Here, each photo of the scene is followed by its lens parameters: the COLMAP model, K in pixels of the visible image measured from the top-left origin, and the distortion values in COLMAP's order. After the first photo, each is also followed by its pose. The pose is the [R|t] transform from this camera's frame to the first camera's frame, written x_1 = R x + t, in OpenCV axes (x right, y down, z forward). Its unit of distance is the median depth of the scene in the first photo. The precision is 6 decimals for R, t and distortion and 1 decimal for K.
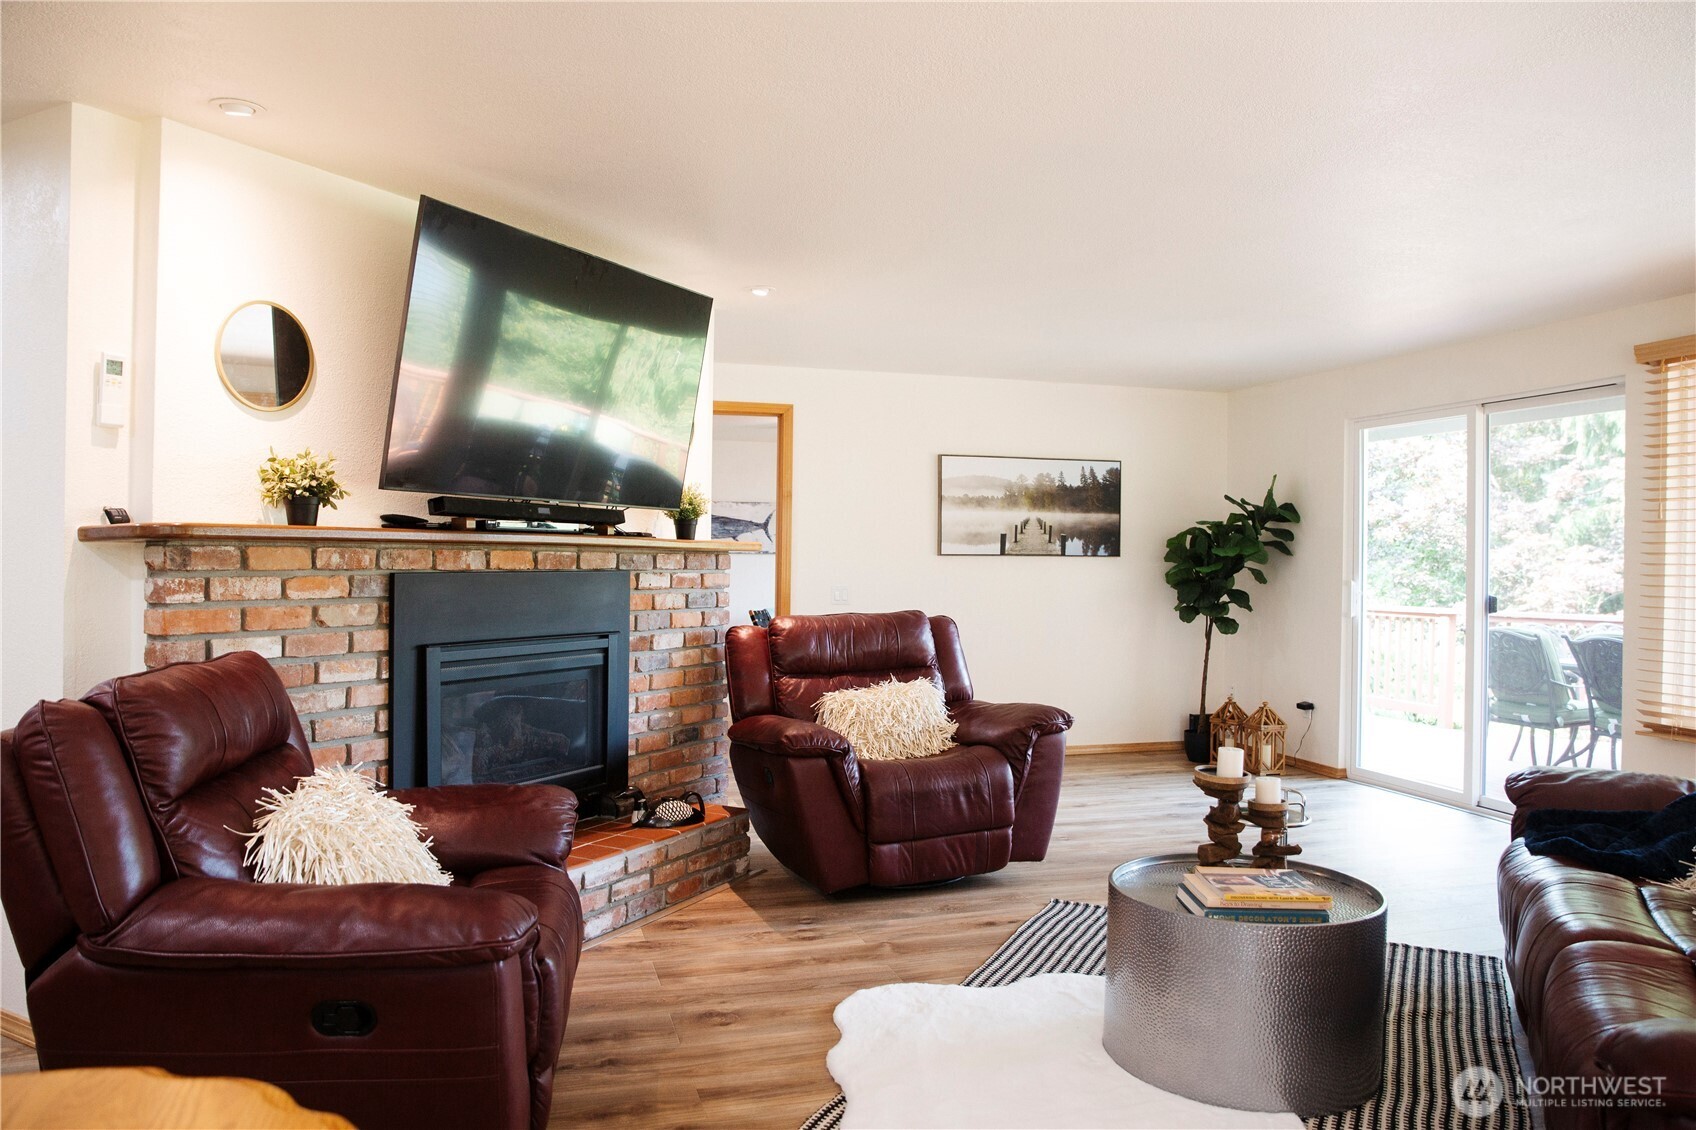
lens RADIAL K [[1197.3, 0, 848.0], [0, 1197.3, 565.0], [0, 0, 1]] dist [-0.119102, 0.095848]
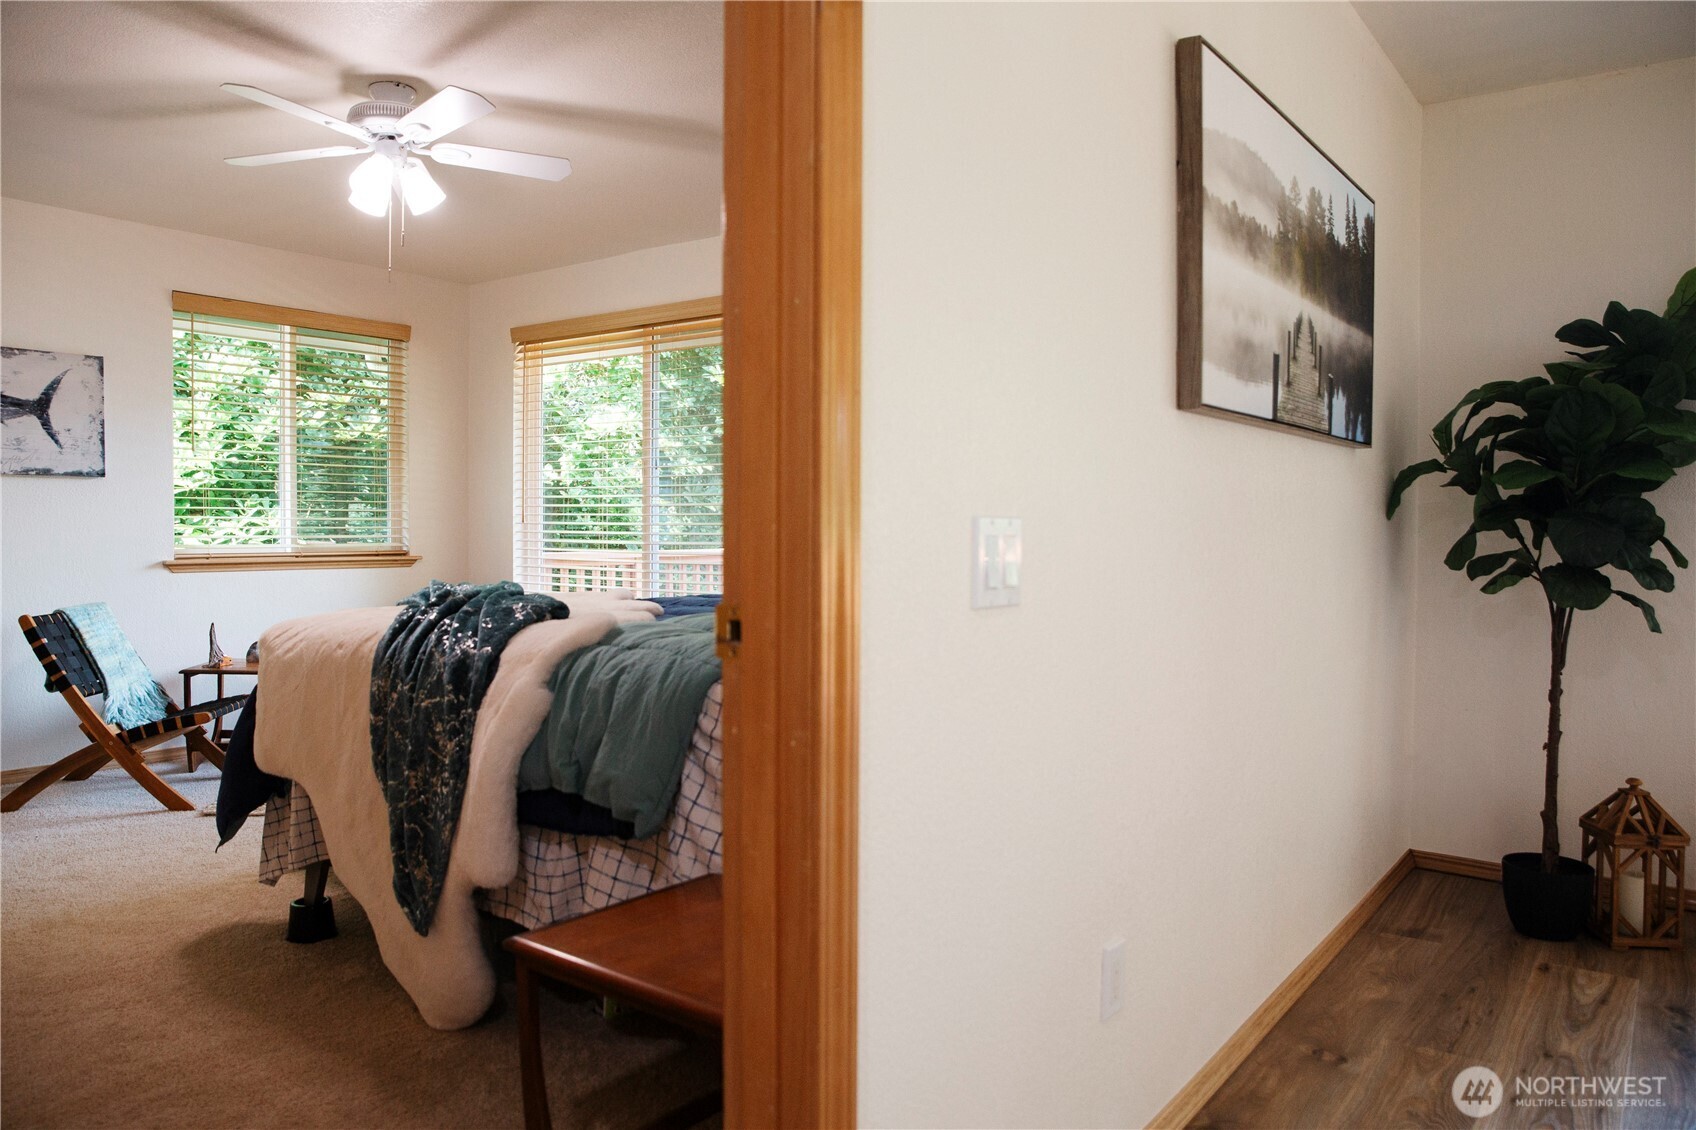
lens RADIAL K [[1197.3, 0, 848.0], [0, 1197.3, 565.0], [0, 0, 1]] dist [-0.119102, 0.095848]
pose [[0.795906, -0.033387, 0.604499, -0.094239], [0.012550, 0.999174, 0.038662, 0.010152], [-0.605290, -0.023185, 0.795667, 0.537565]]
